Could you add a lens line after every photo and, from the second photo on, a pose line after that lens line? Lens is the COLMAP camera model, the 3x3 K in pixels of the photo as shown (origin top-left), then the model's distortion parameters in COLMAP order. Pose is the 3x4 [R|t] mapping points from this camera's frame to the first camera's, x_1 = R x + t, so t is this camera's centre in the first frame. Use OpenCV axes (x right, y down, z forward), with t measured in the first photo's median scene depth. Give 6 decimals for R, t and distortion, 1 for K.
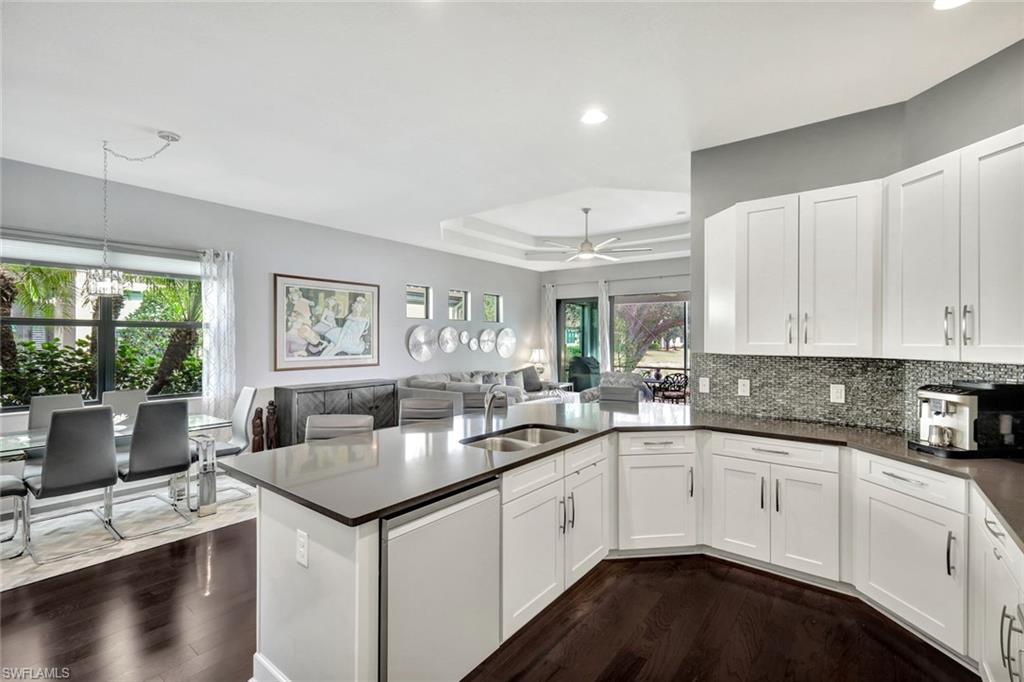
lens RADIAL K [[454.2, 0, 513.9], [0, 454.2, 339.6], [0, 0, 1]] dist [0.005164, 0.000284]
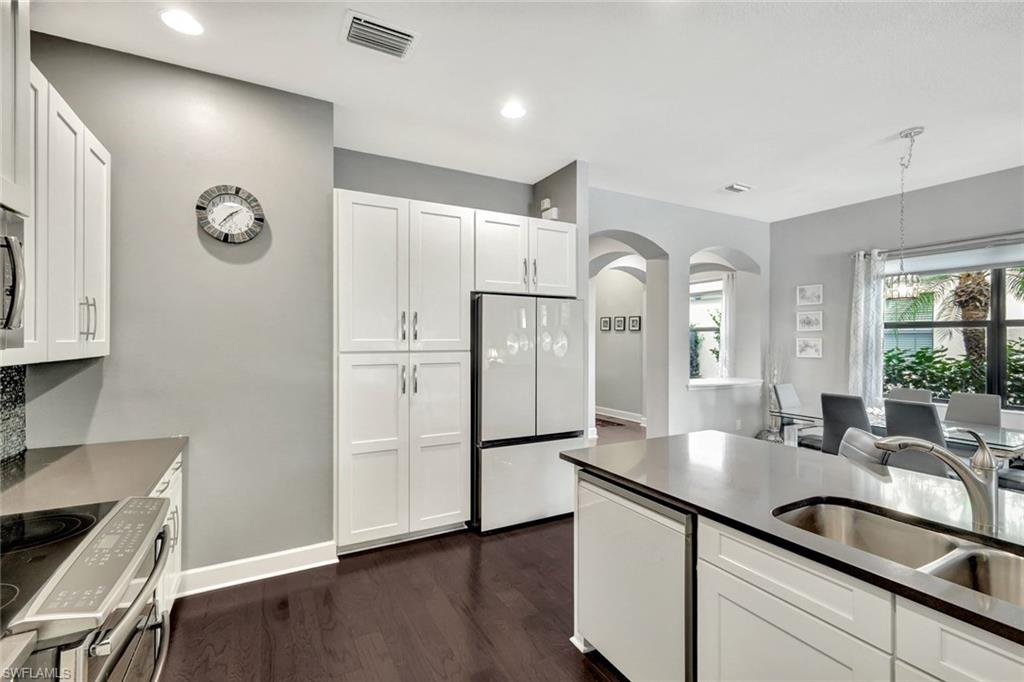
lens RADIAL K [[461.8, 0, 534.9], [0, 461.8, 341.6], [0, 0, 1]] dist [0.000571, -0.000038]
pose [[-0.381164, 0.001981, -0.924505, 0.274334], [-0.005861, 0.999972, 0.004559, 0.002428], [0.924489, 0.007157, -0.381142, 0.366776]]
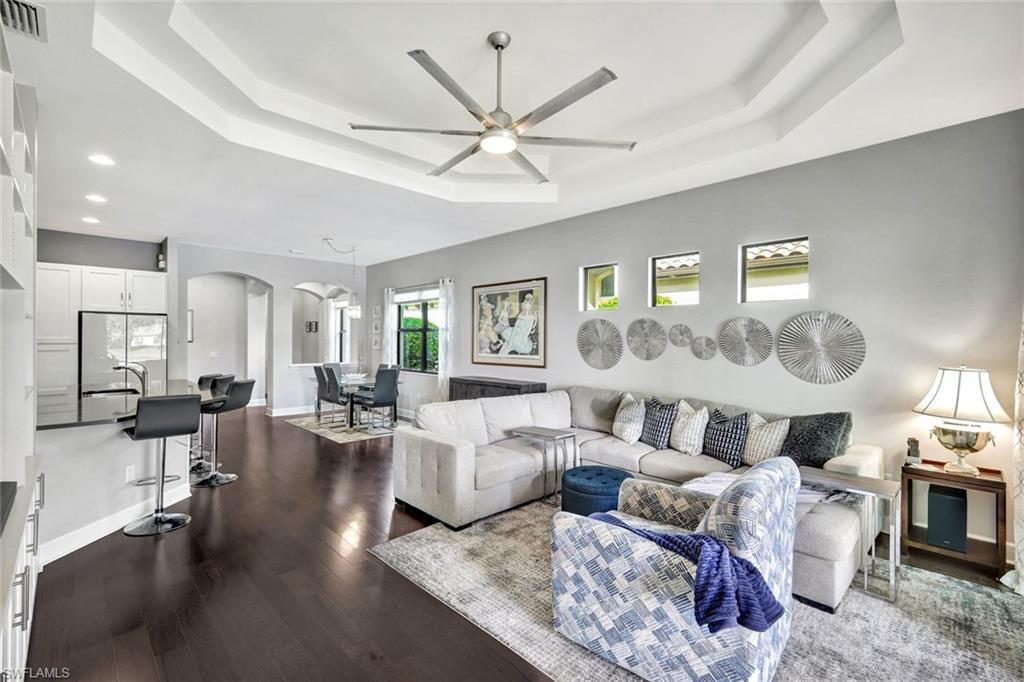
lens RADIAL K [[450.5, 0, 510.5], [0, 450.5, 339.2], [0, 0, 1]] dist [0.003656, 0.000238]
pose [[-0.138555, -0.003350, -0.990349, 0.650837], [-0.006173, 0.999978, -0.002519, 0.003647], [0.990336, 0.005764, -0.138572, 1.186264]]
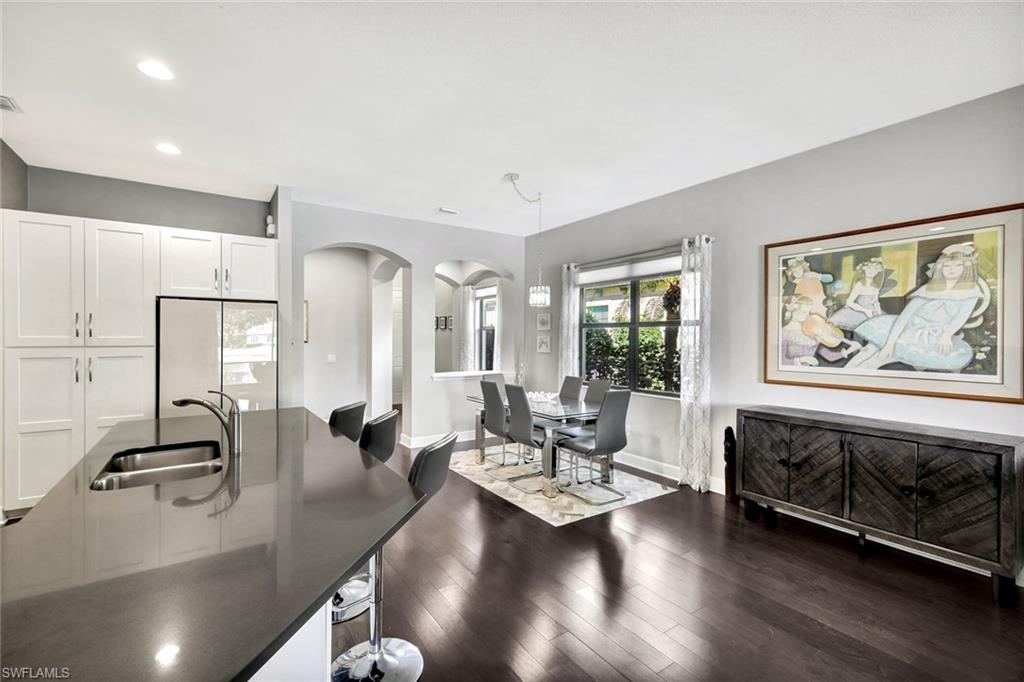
lens RADIAL K [[450.5, 0, 510.5], [0, 450.5, 339.2], [0, 0, 1]] dist [0.003656, 0.000238]
pose [[-0.308393, -0.000138, -0.951259, 0.246078], [-0.006312, 0.999978, 0.001902, 0.002270], [0.951238, 0.006590, -0.308387, 0.779188]]
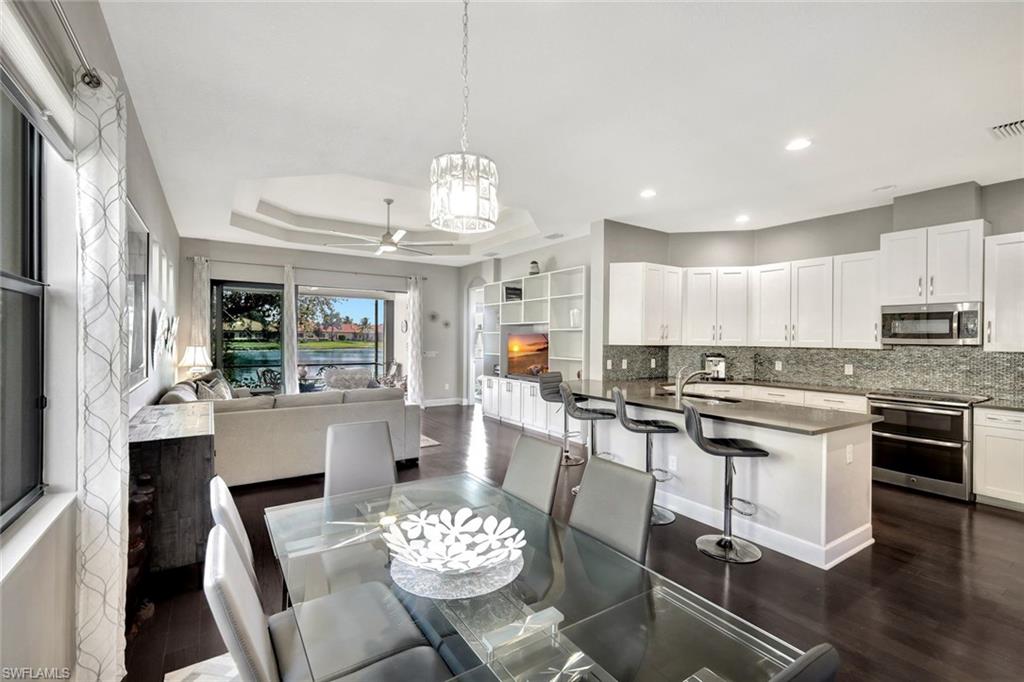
lens RADIAL K [[453.1, 0, 510.3], [0, 453.1, 337.8], [0, 0, 1]] dist [0.003899, -0.000017]
pose [[0.325279, 0.001802, 0.945616, -0.741154], [-0.008975, 0.999959, 0.001182, 0.003379], [-0.945576, -0.008871, 0.325282, 0.483251]]
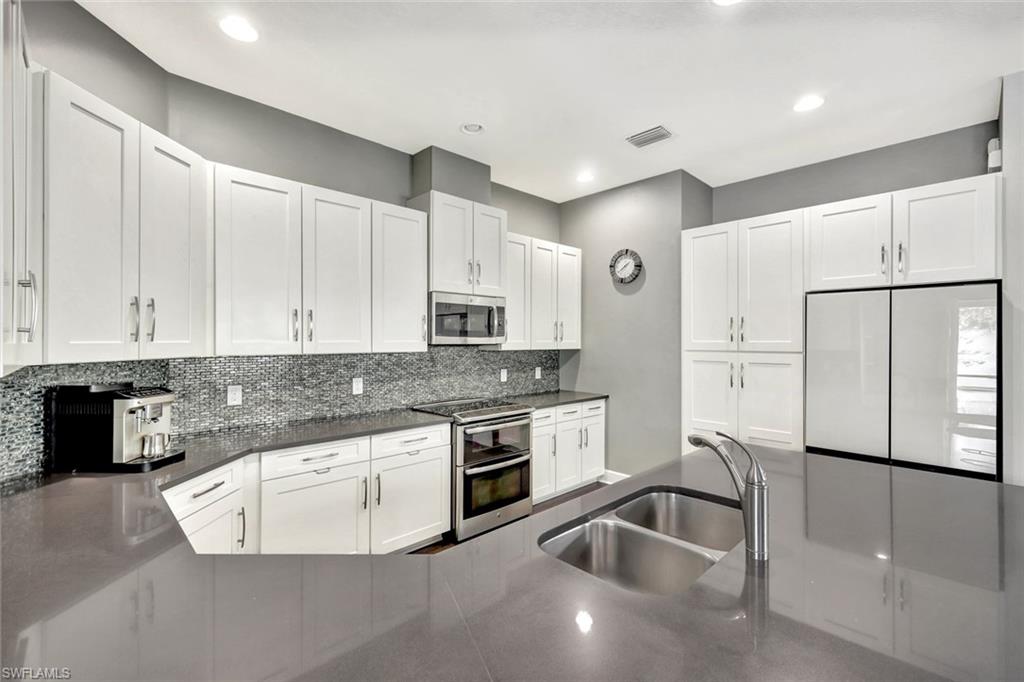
lens RADIAL K [[450.2, 0, 514.2], [0, 450.2, 336.8], [0, 0, 1]] dist [0.016365, -0.000169]
pose [[-0.990194, -0.003227, 0.139662, 0.047034], [-0.003828, 0.999985, -0.004038, 0.001056], [-0.139647, -0.004533, -0.990191, 0.671448]]
